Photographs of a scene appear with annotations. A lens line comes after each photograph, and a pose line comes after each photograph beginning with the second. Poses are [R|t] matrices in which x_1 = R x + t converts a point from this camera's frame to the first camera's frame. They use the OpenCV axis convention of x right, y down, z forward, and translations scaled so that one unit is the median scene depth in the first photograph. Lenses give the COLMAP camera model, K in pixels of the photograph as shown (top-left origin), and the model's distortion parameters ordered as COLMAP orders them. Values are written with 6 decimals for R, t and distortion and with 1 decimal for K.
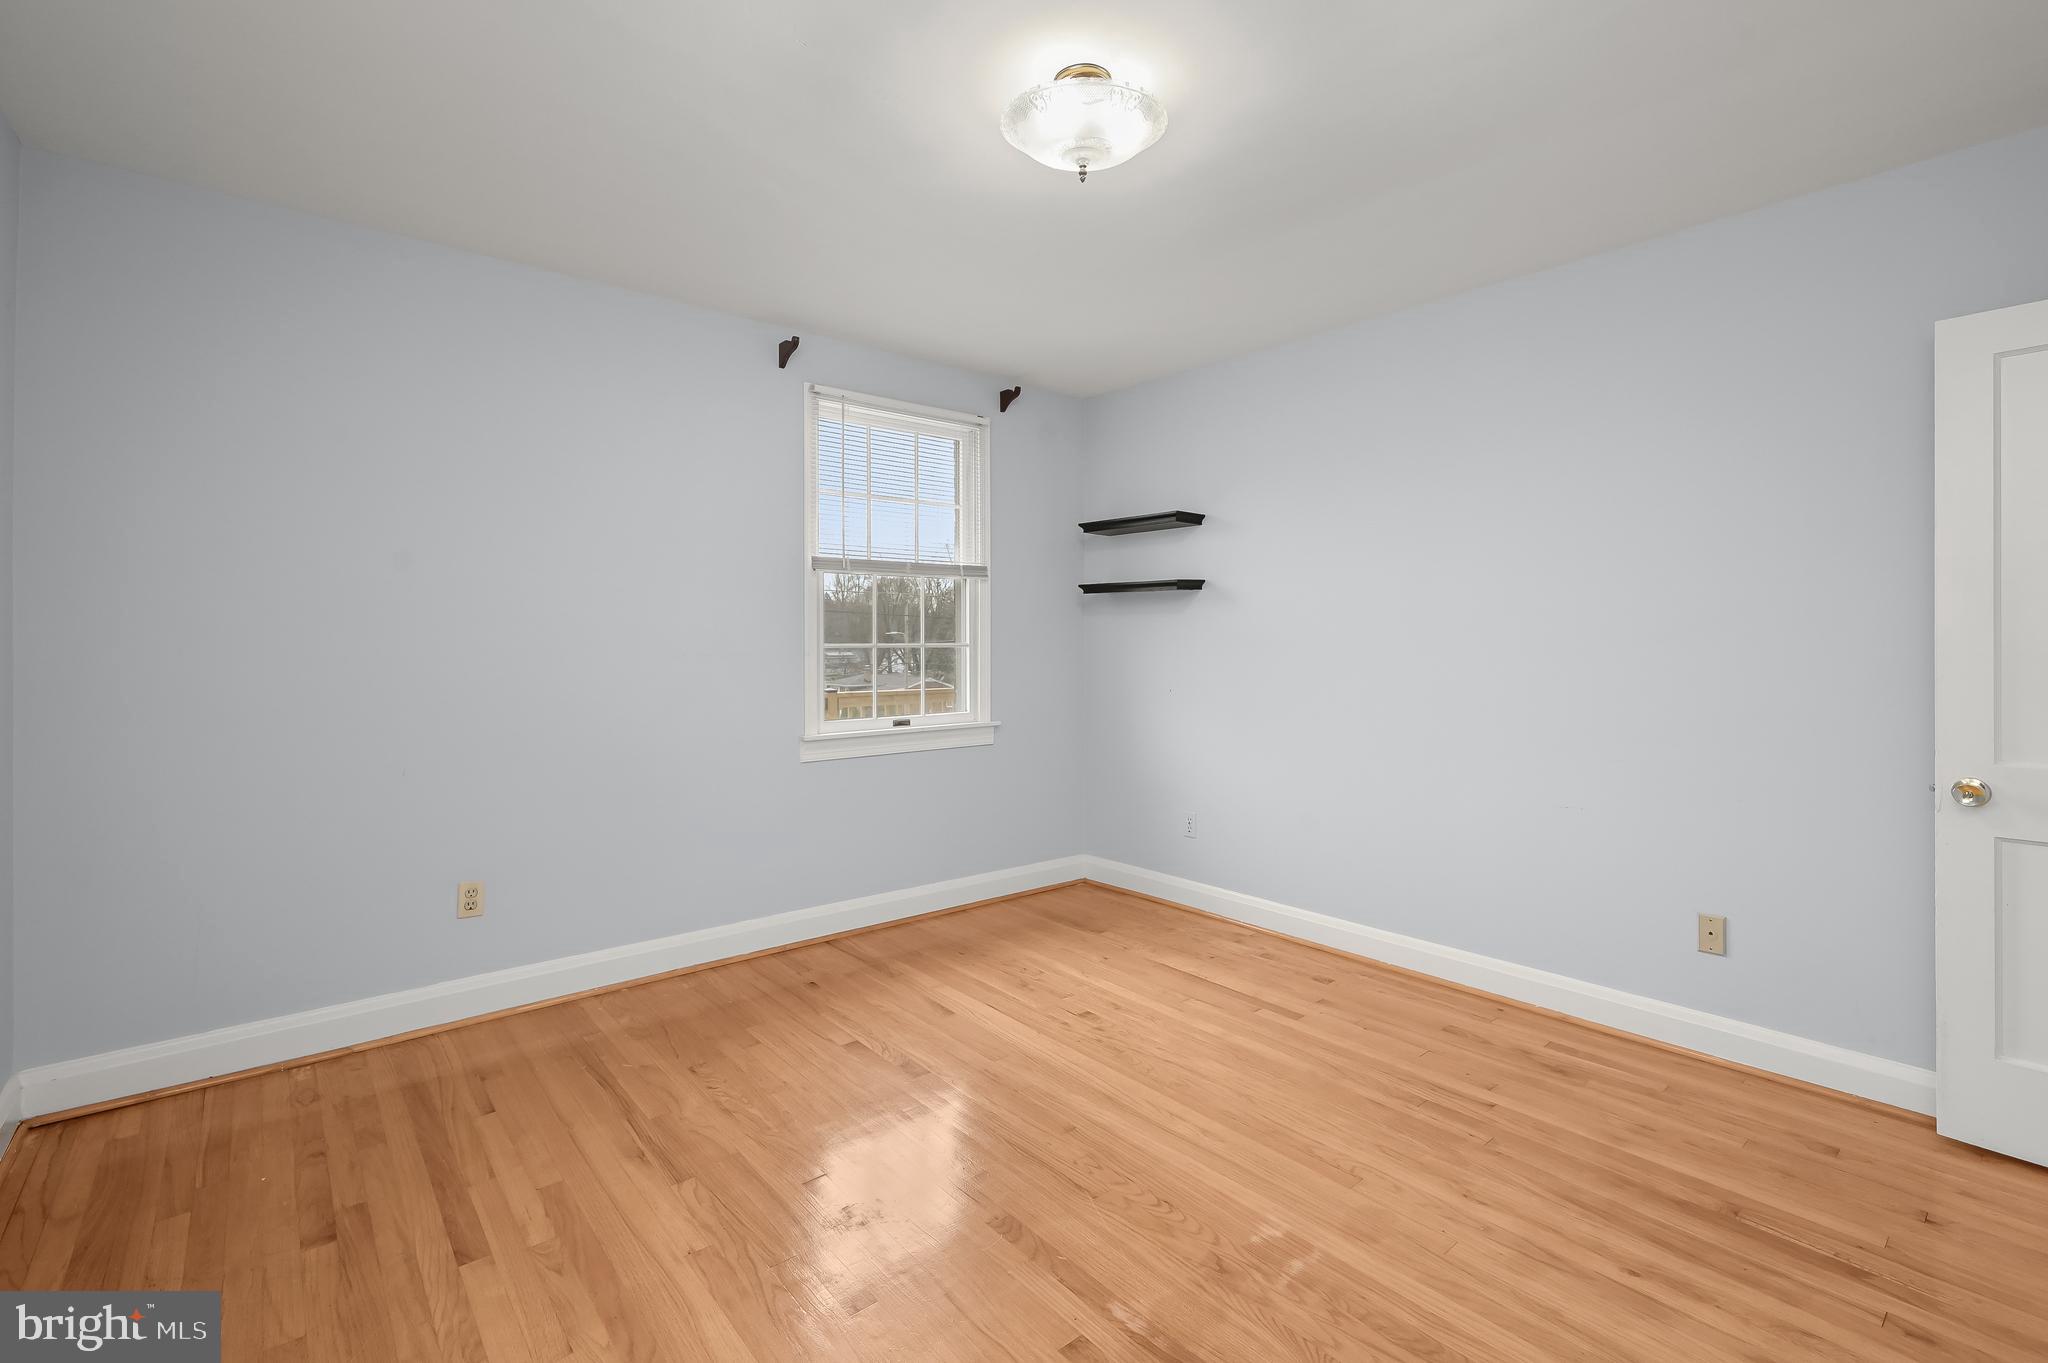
lens RADIAL K [[871.4, 0, 1029.5], [0, 871.4, 668.8], [0, 0, 1]] dist [-0.003306, -0.000149]
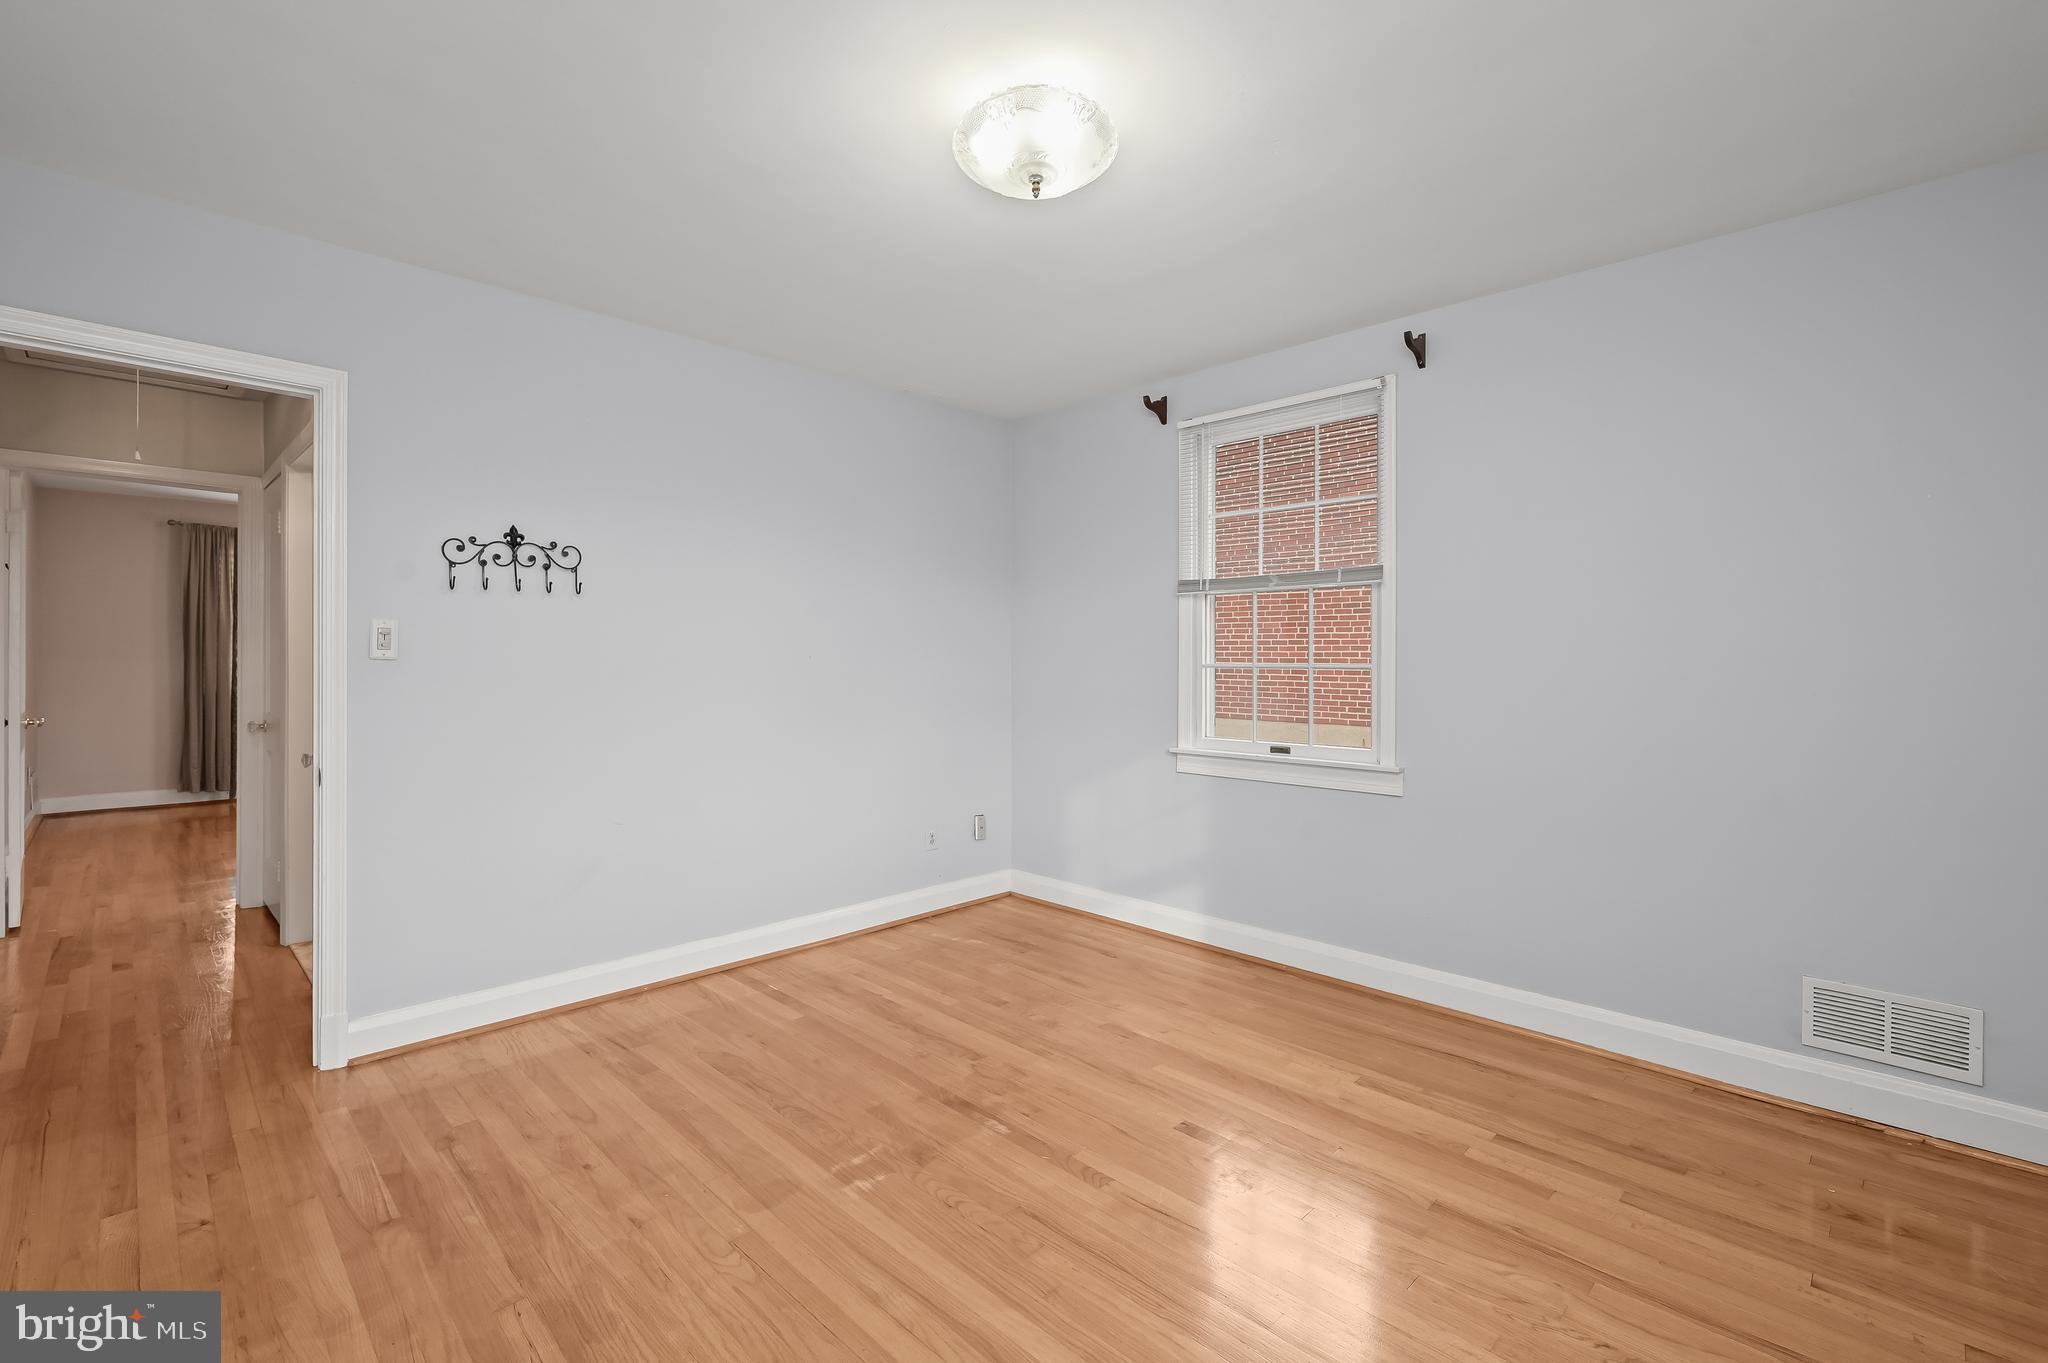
lens RADIAL K [[871.4, 0, 1023.3], [0, 871.4, 667.3], [0, 0, 1]] dist [-0.003306, -0.000149]
pose [[-0.997007, -0.003293, -0.077245, 0.151645], [-0.006600, 0.999070, 0.042607, -0.065593], [0.077033, 0.042989, -0.996101, 1.995542]]
